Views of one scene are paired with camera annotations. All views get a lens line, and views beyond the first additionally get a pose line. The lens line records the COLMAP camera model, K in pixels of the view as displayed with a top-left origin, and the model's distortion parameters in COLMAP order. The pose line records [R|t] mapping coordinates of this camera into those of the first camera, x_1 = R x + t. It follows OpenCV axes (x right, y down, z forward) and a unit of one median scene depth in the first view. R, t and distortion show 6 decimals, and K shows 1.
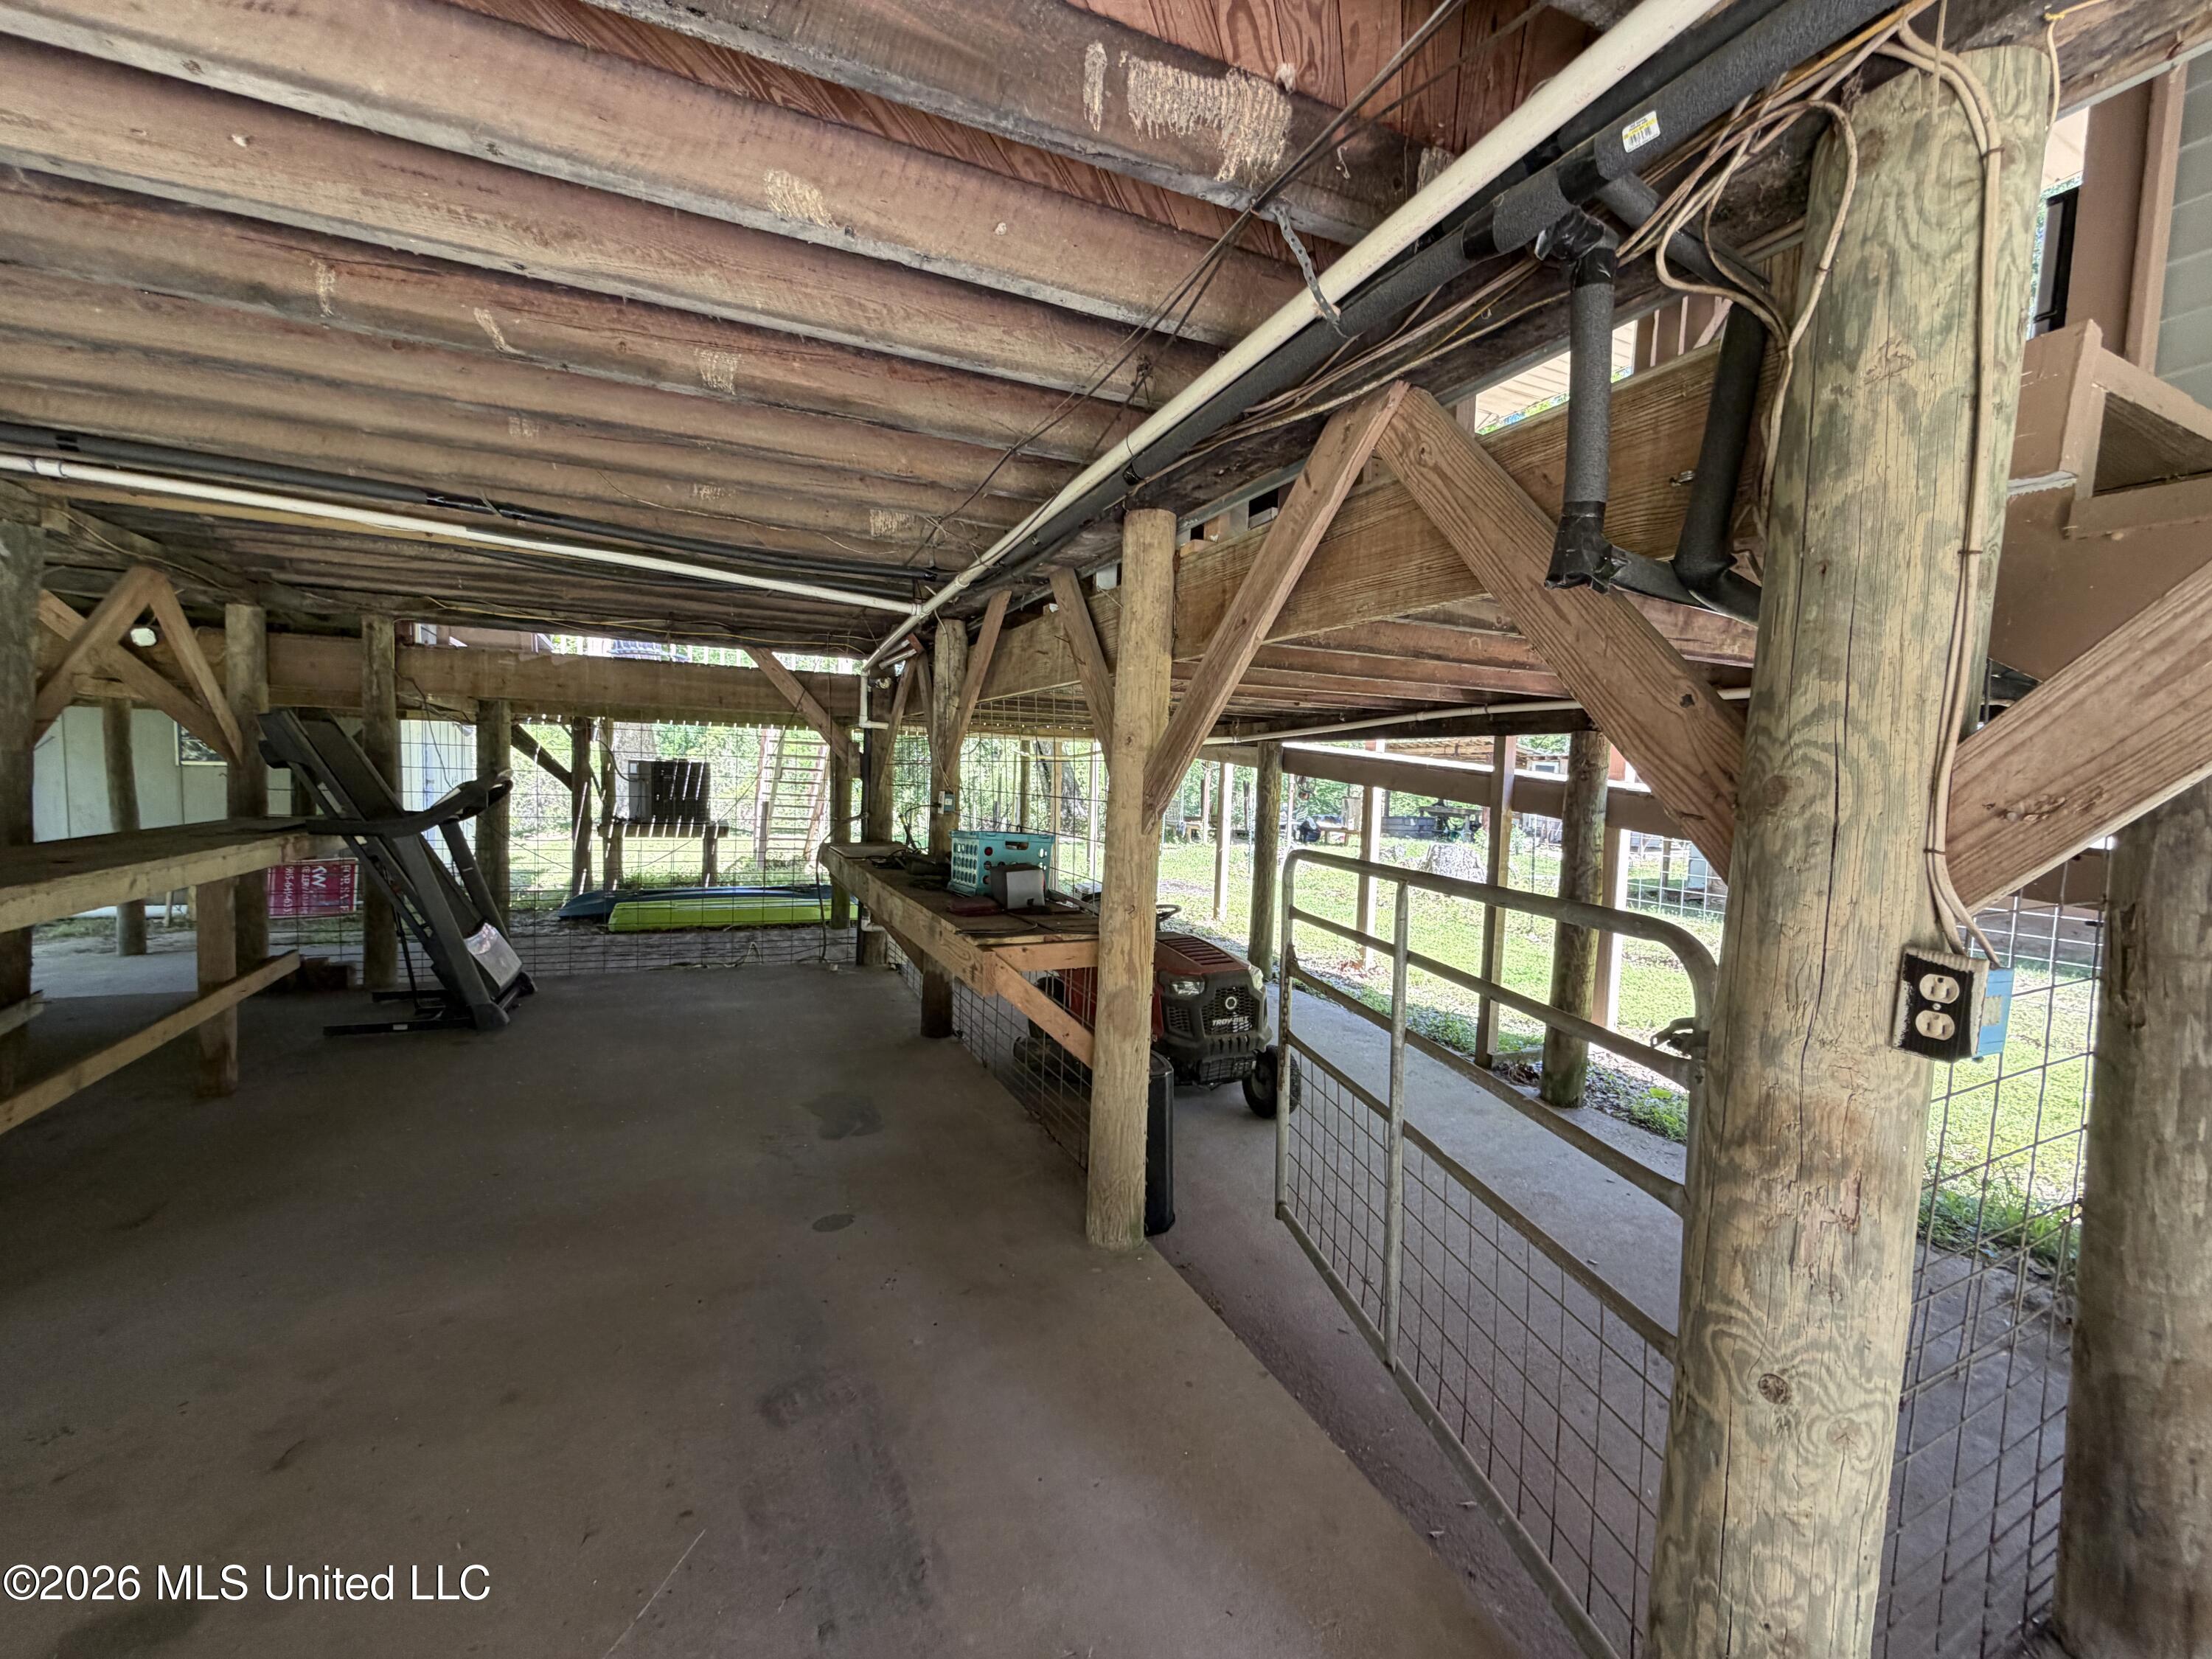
lens RADIAL K [[884.7, 0, 1100.3], [0, 884.7, 828.4], [0, 0, 1]] dist [0.001209, 0.000006]
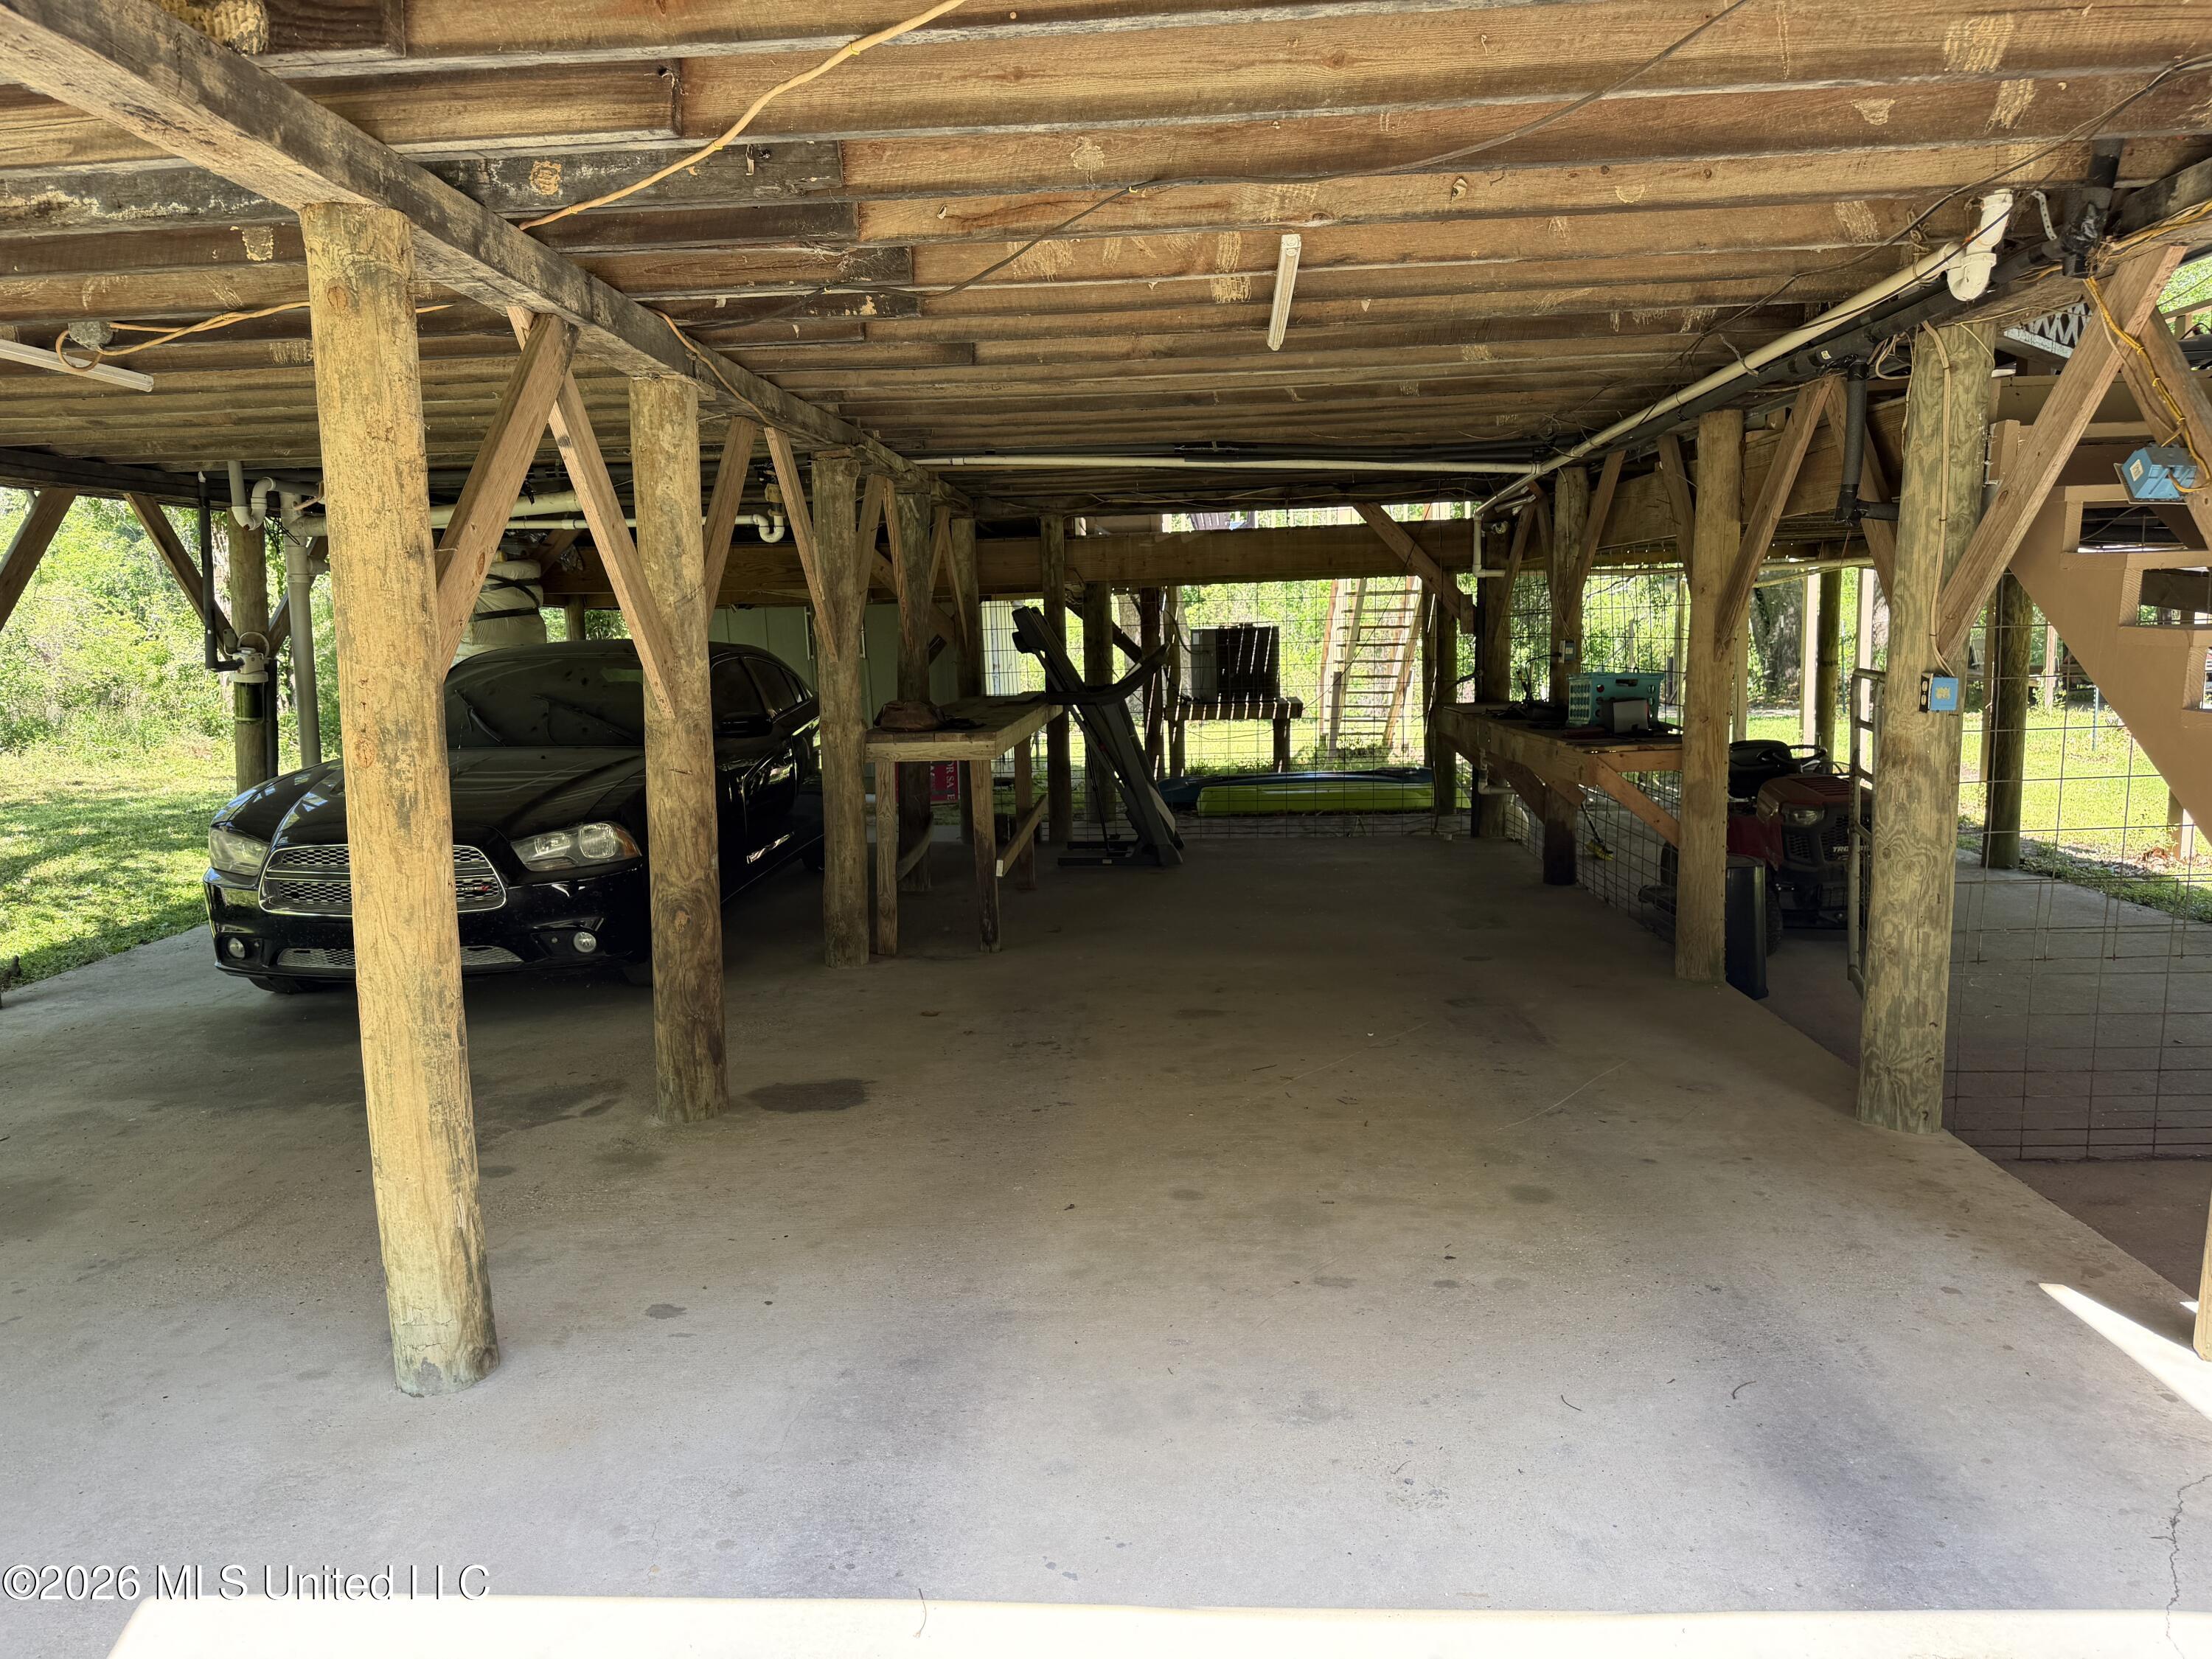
lens RADIAL K [[1525.8, 0, 1106.2], [0, 1525.8, 853.7], [0, 0, 1]] dist [0.136433, -0.227358]
pose [[0.887371, 0.005786, -0.461020, 0.154610], [0.034546, 0.996276, 0.078997, 0.038409], [0.459760, -0.086026, 0.883866, -0.733084]]
